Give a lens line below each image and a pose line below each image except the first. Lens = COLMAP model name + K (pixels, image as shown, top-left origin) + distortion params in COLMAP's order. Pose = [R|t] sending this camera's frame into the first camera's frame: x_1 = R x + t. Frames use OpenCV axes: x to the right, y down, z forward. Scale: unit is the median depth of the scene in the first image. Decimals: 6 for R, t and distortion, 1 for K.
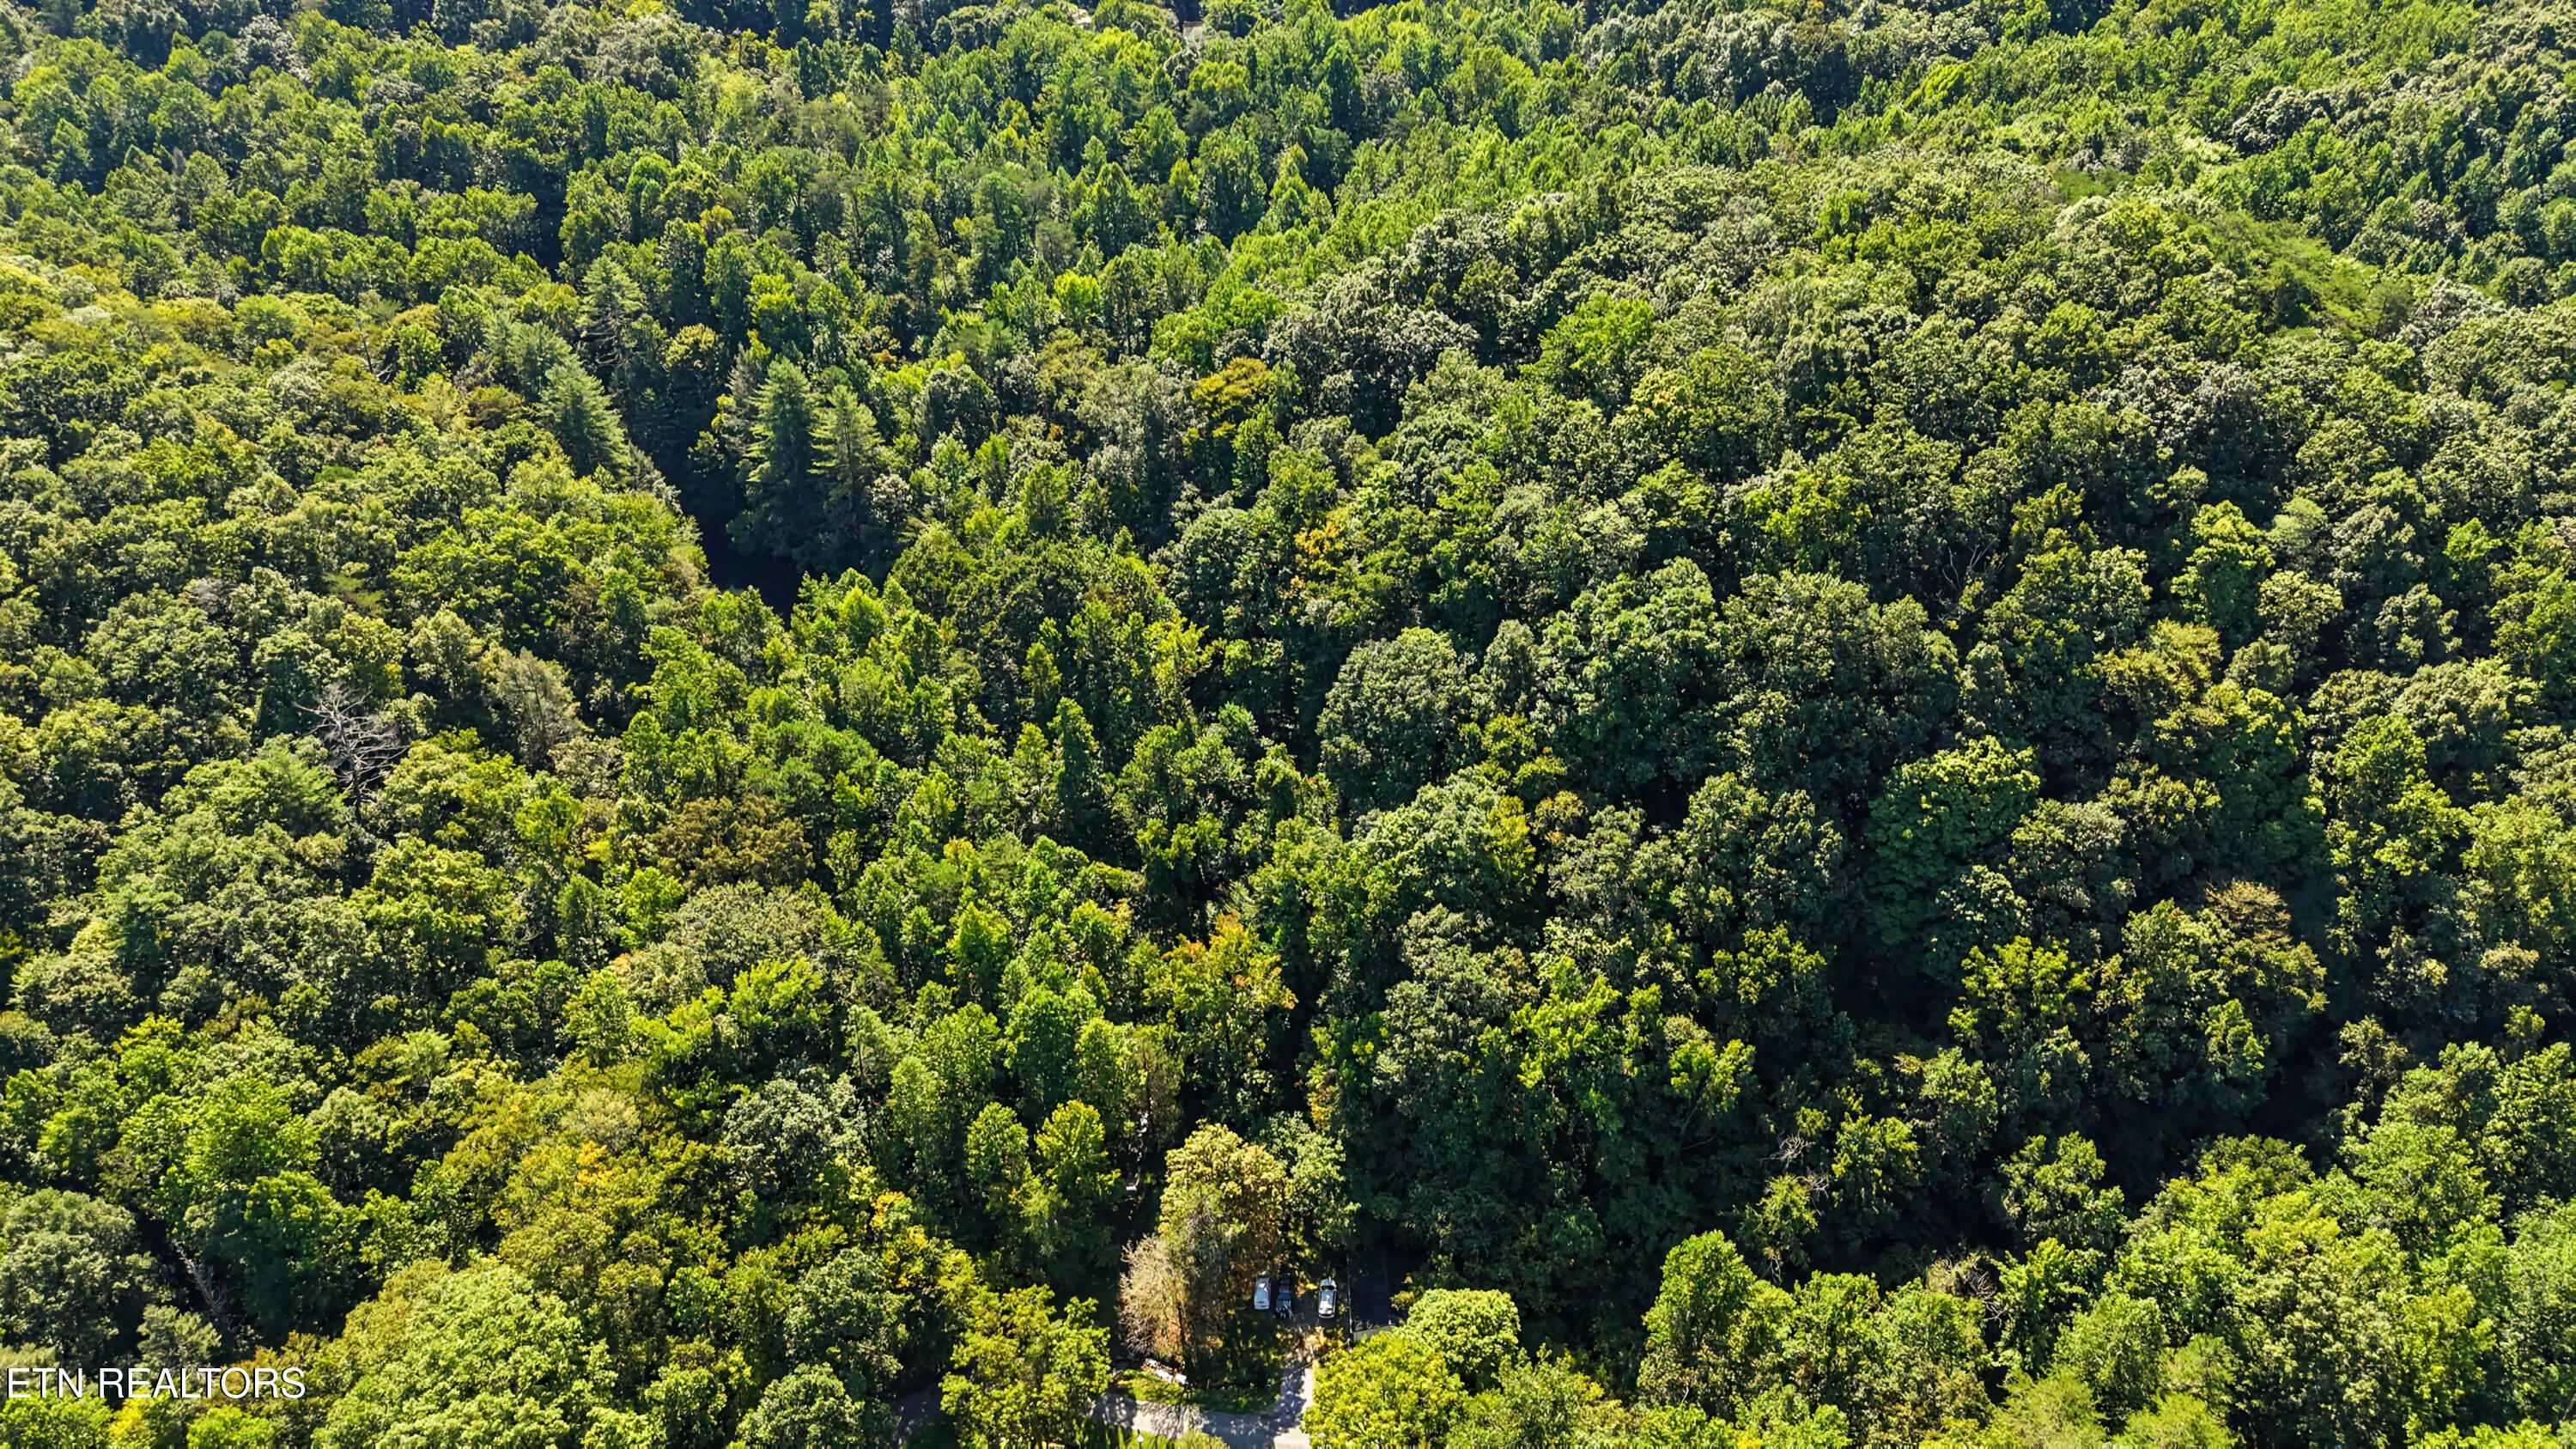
lens RADIAL K [[1752.7, 0, 1280.5], [0, 1752.7, 731.8], [0, 0, 1]] dist [0.024891, -0.033423]
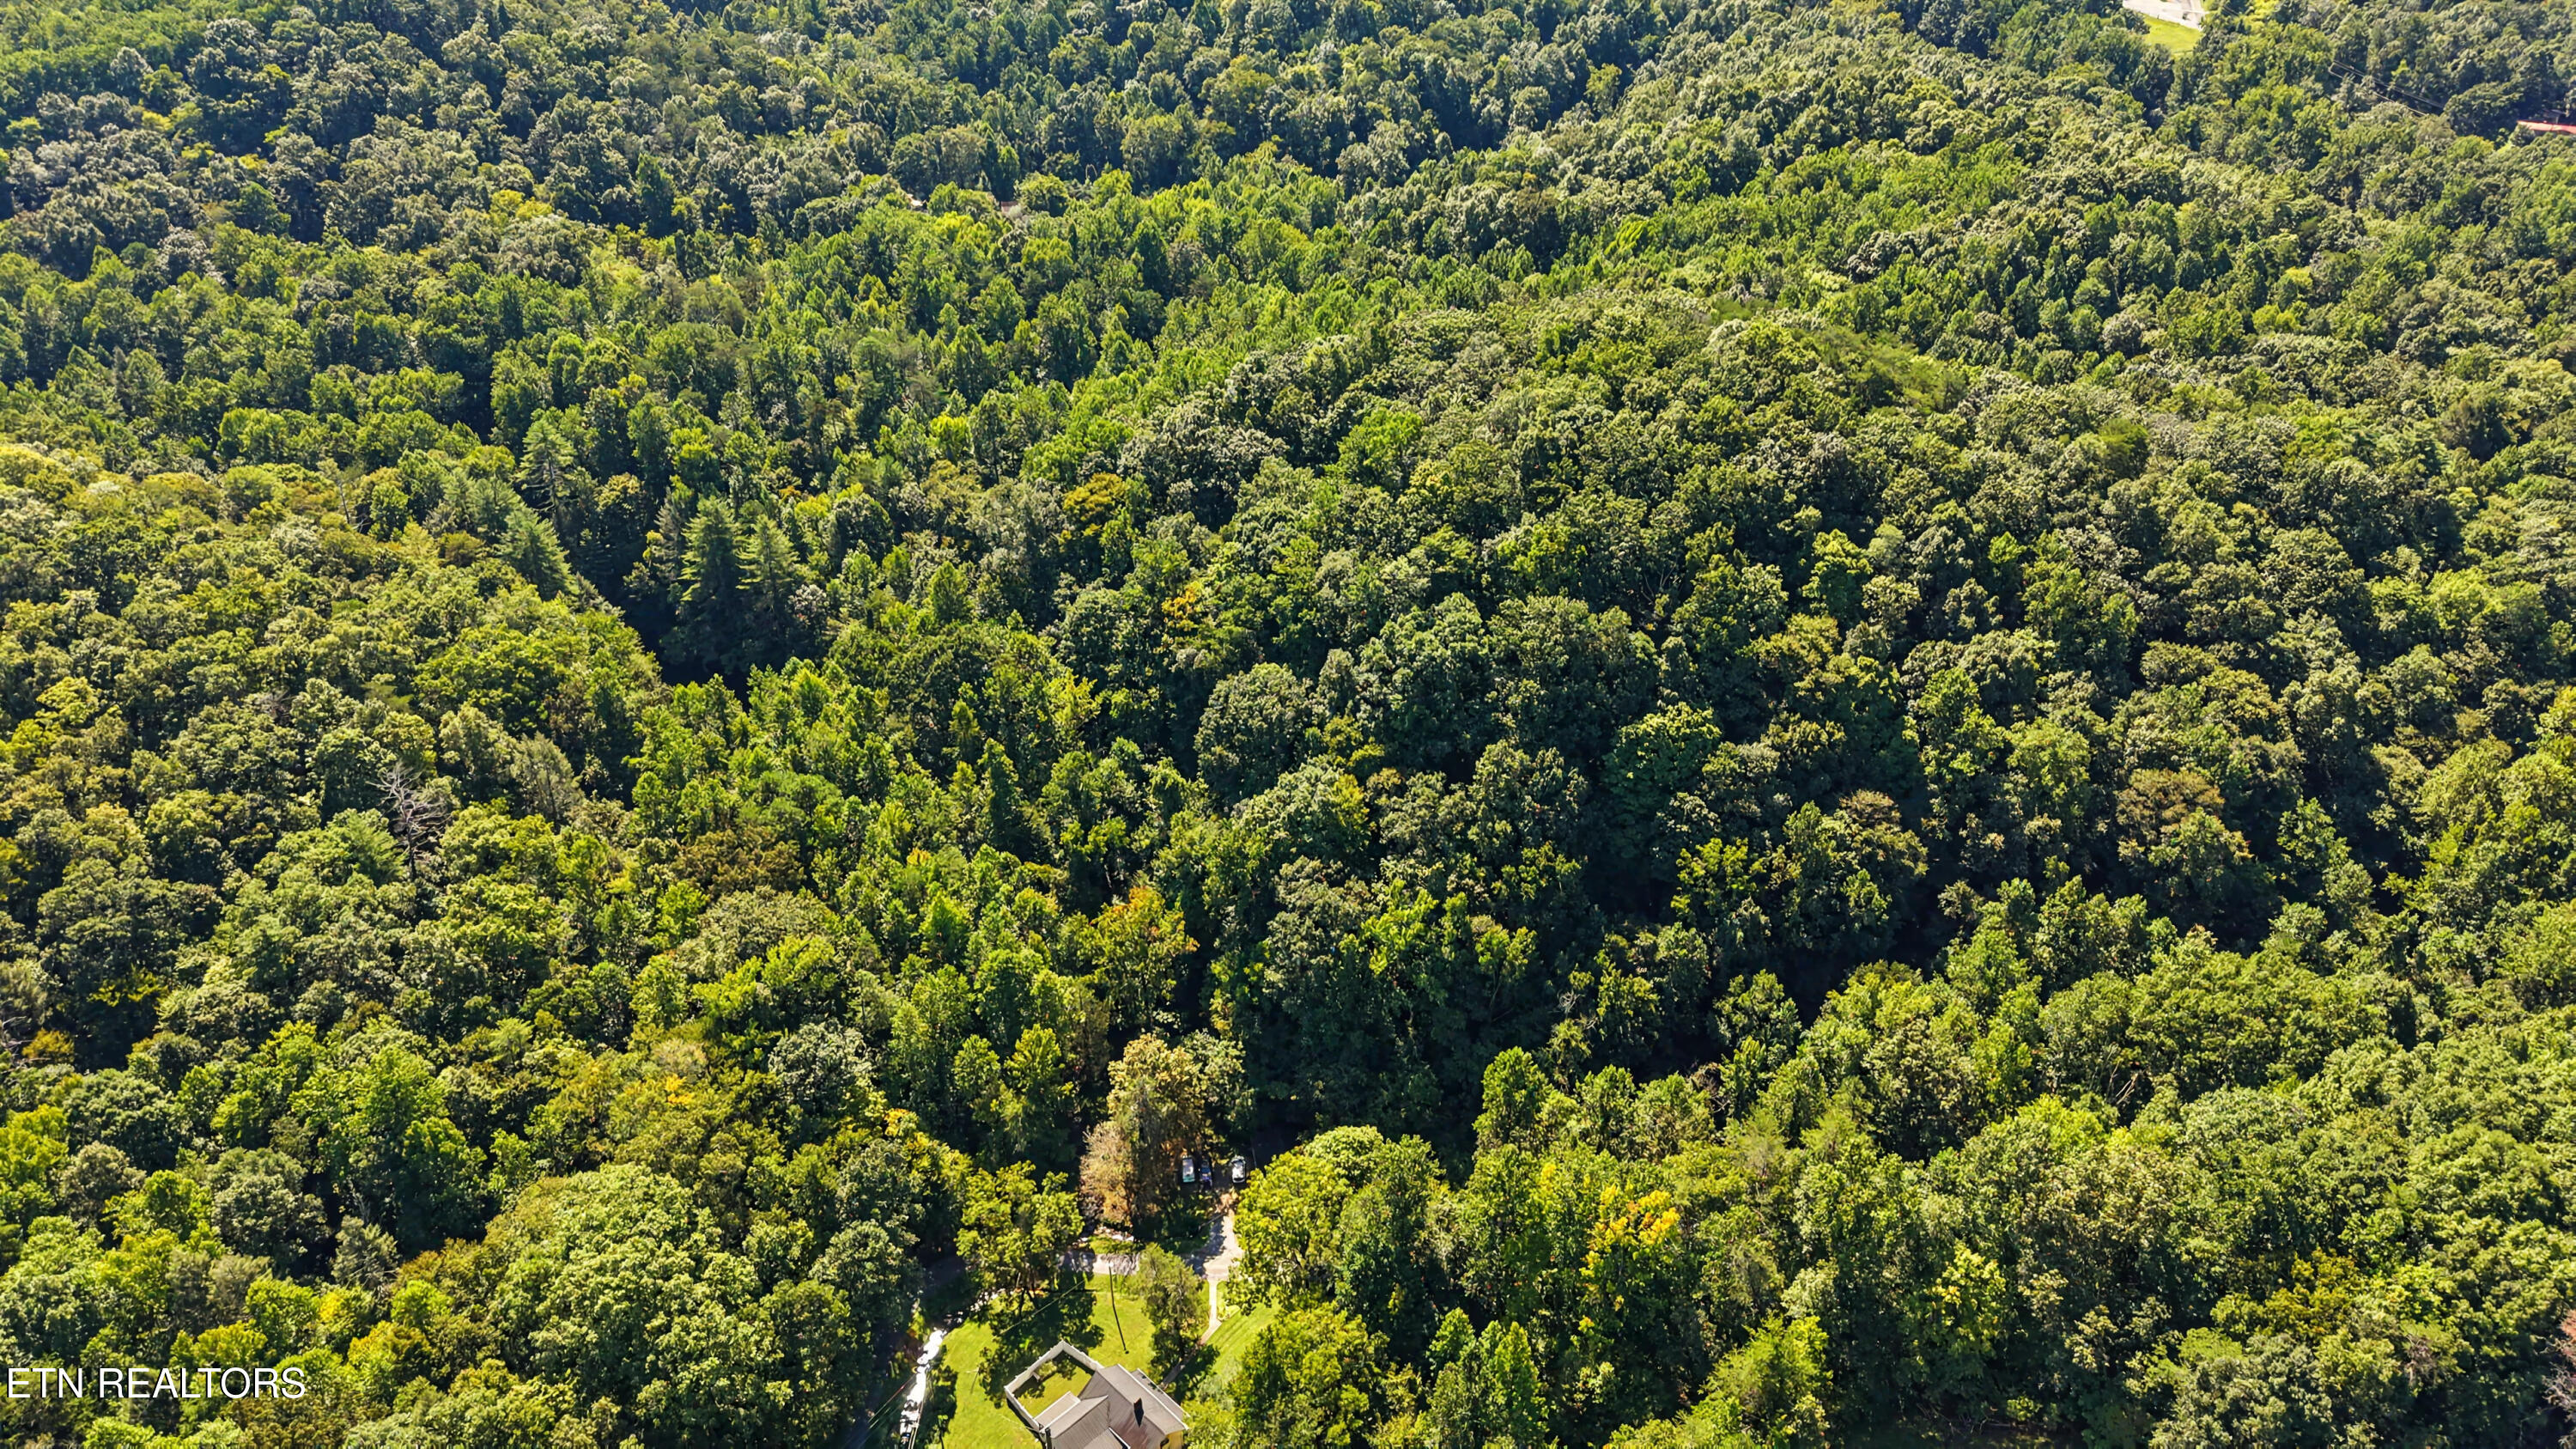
lens RADIAL K [[1752.7, 0, 1286.3], [0, 1752.7, 721.8], [0, 0, 1]] dist [0.024891, -0.033423]
pose [[0.990875, -0.067595, 0.116612, -0.060668], [0.077139, 0.993856, -0.079369, 0.089116], [-0.110531, 0.087640, 0.990001, -0.290703]]
